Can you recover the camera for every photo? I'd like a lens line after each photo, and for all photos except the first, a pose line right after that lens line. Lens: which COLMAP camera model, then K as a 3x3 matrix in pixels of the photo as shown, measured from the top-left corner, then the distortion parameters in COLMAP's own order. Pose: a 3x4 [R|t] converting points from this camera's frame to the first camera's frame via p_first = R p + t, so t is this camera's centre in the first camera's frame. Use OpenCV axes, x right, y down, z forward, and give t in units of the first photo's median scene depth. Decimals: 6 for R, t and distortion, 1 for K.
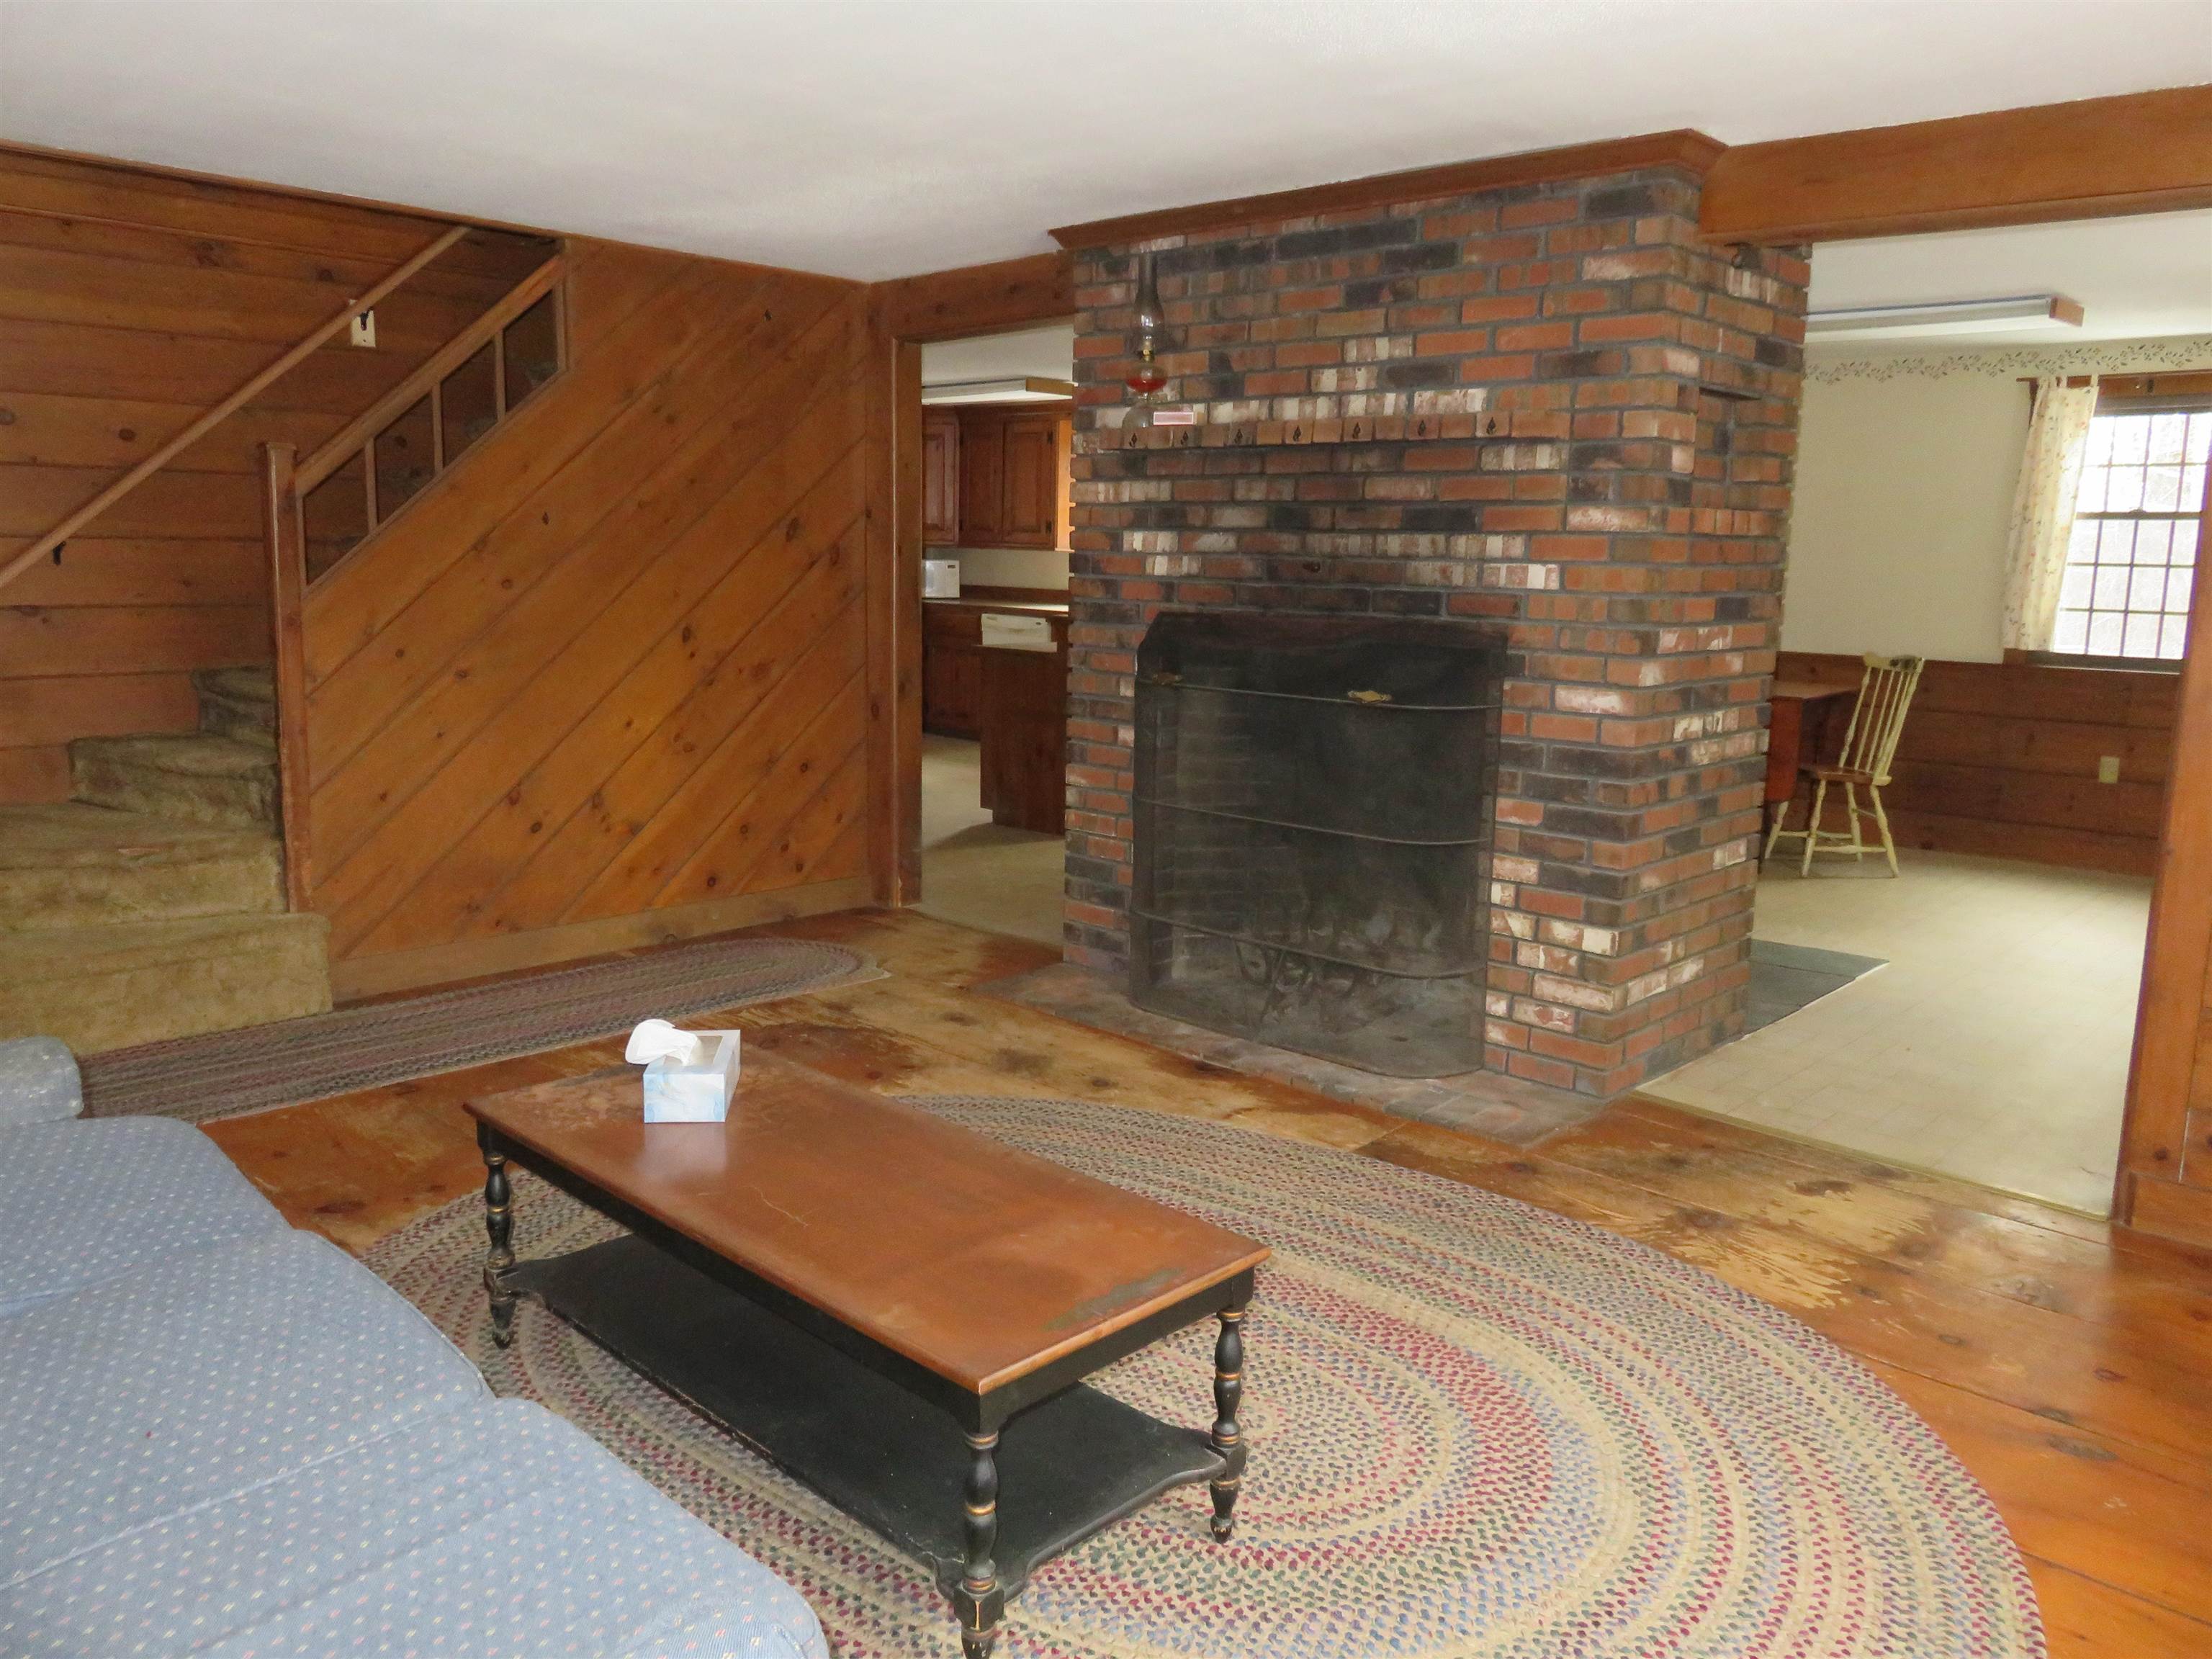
lens RADIAL K [[1642.2, 0, 1111.5], [0, 1642.2, 827.8], [0, 0, 1]] dist [0.003431, -0.040148]
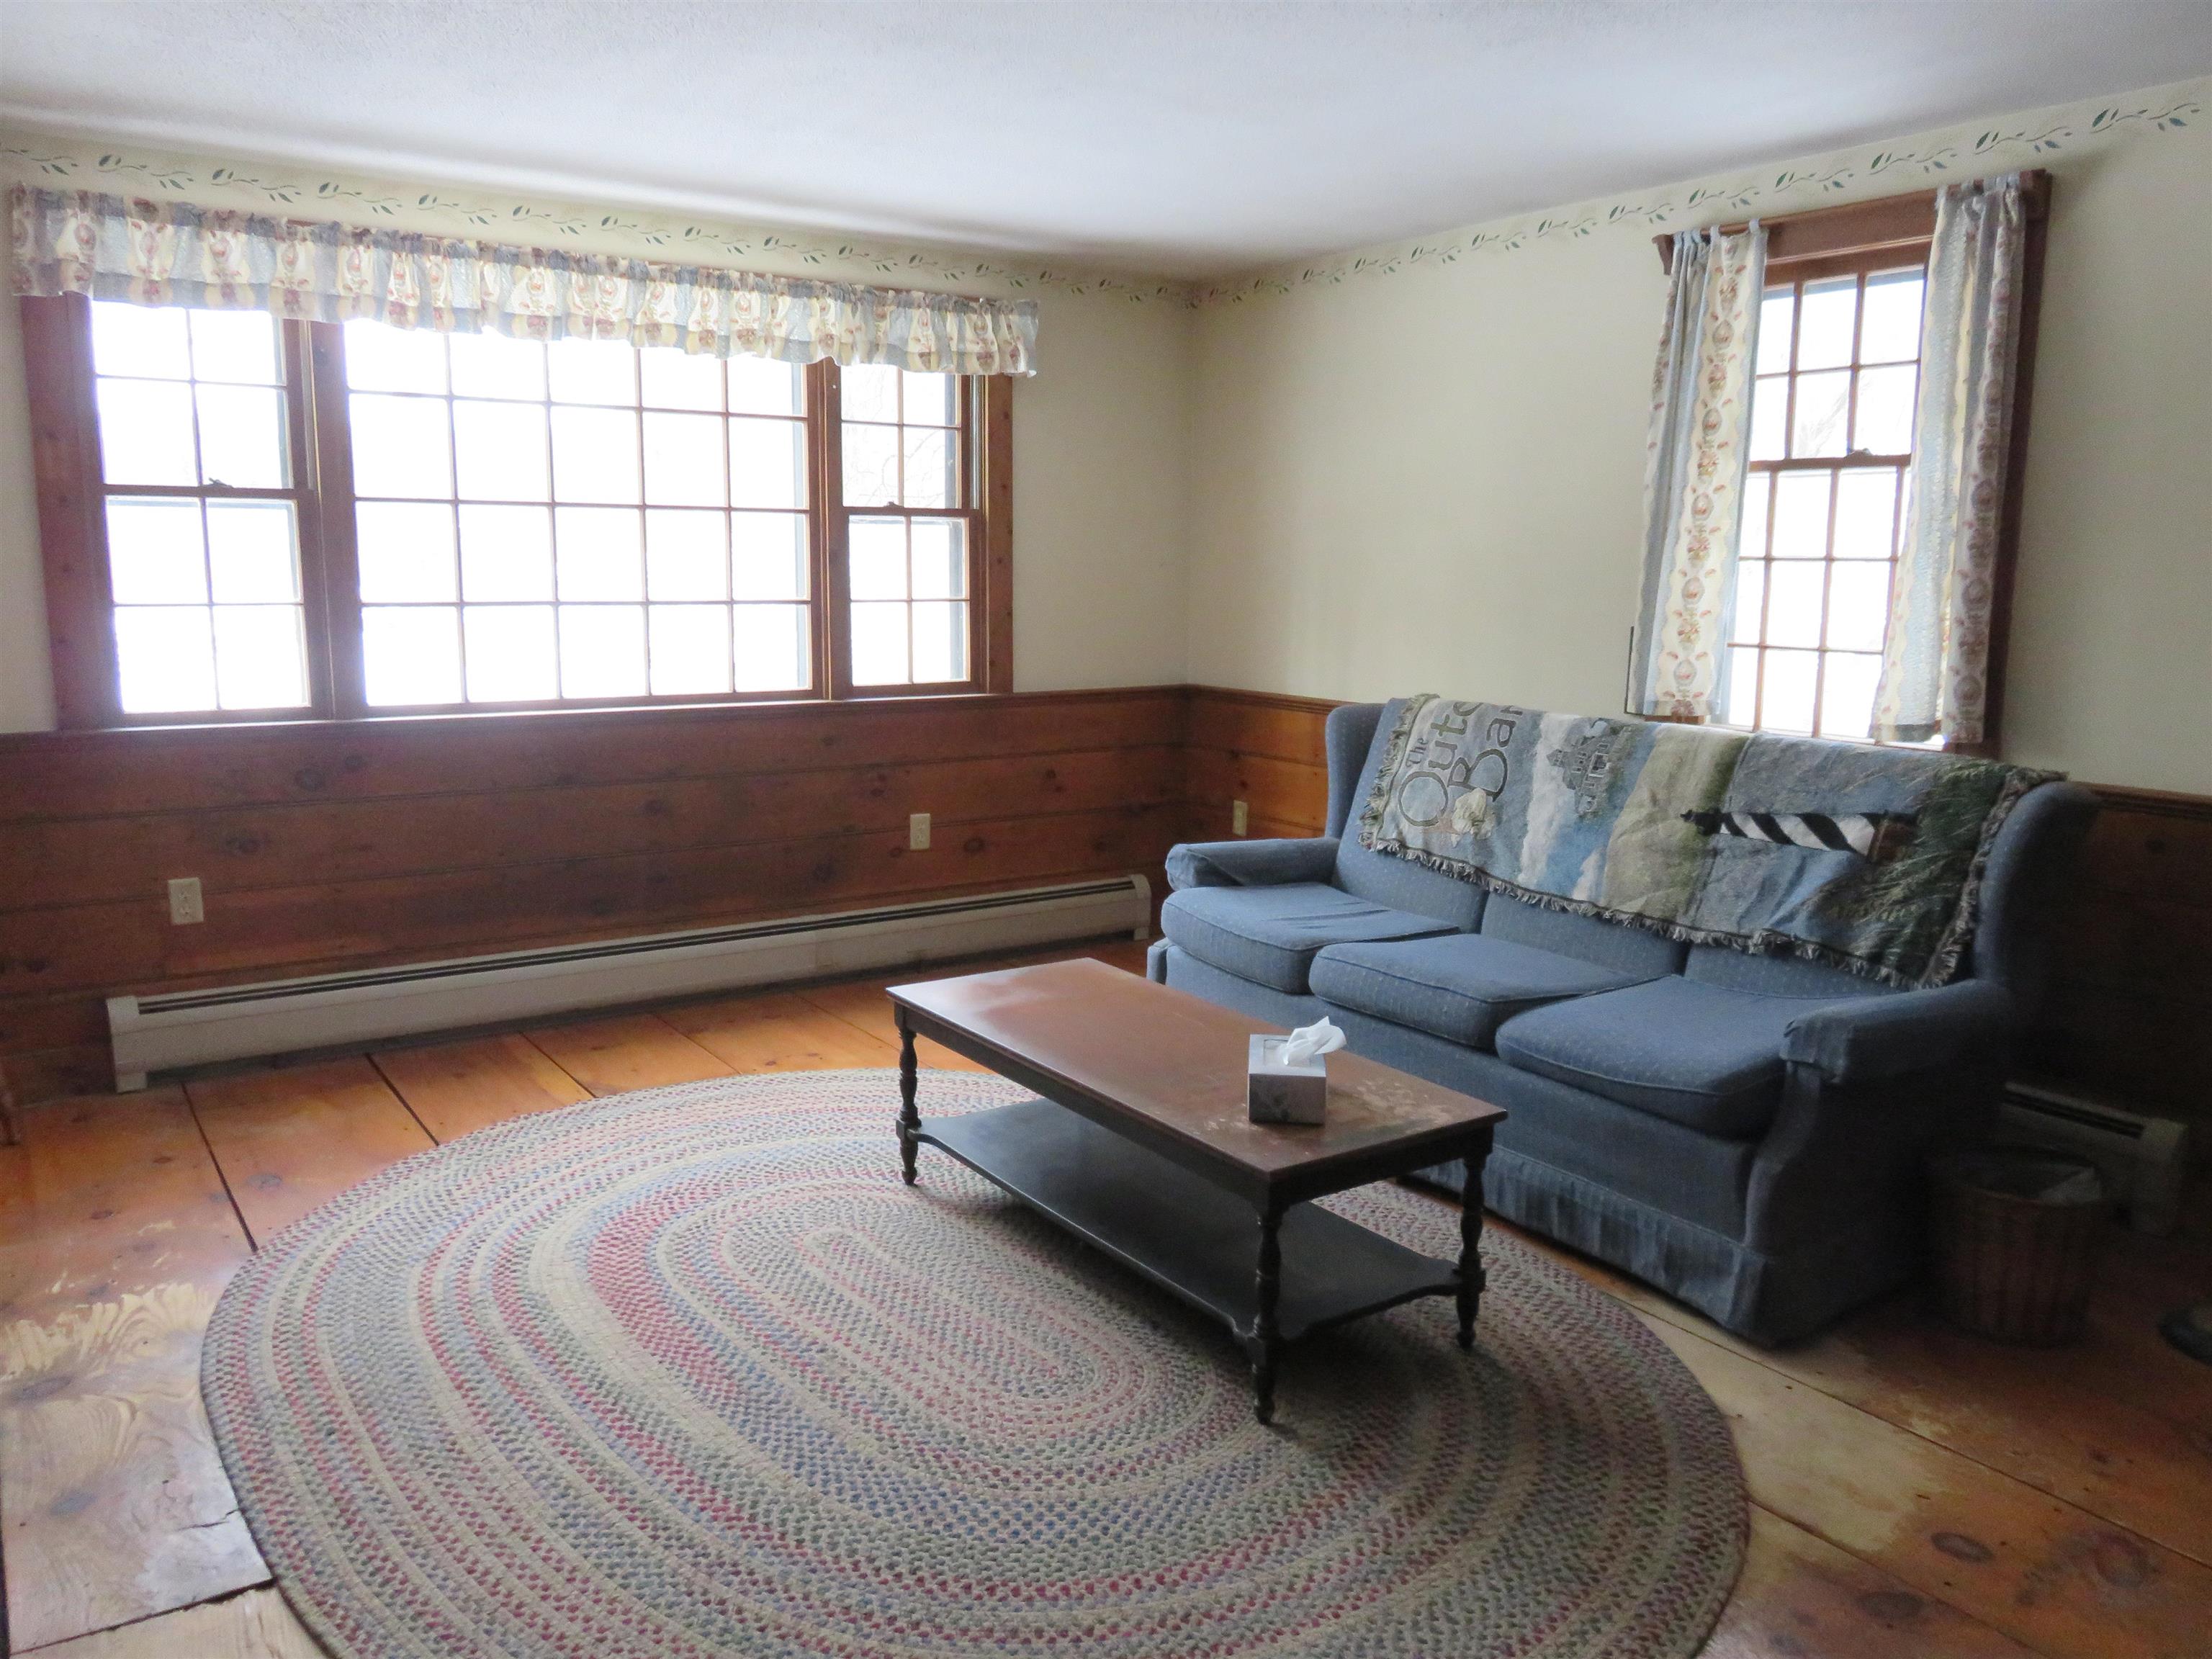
lens RADIAL K [[1650.8, 0, 1098.4], [0, 1650.8, 822.3], [0, 0, 1]] dist [-0.005473, -0.003404]
pose [[-0.977444, -0.065101, 0.200911, -0.214672], [0.003098, 0.946783, 0.321857, -0.212545], [-0.211173, 0.315220, -0.925226, 1.228253]]
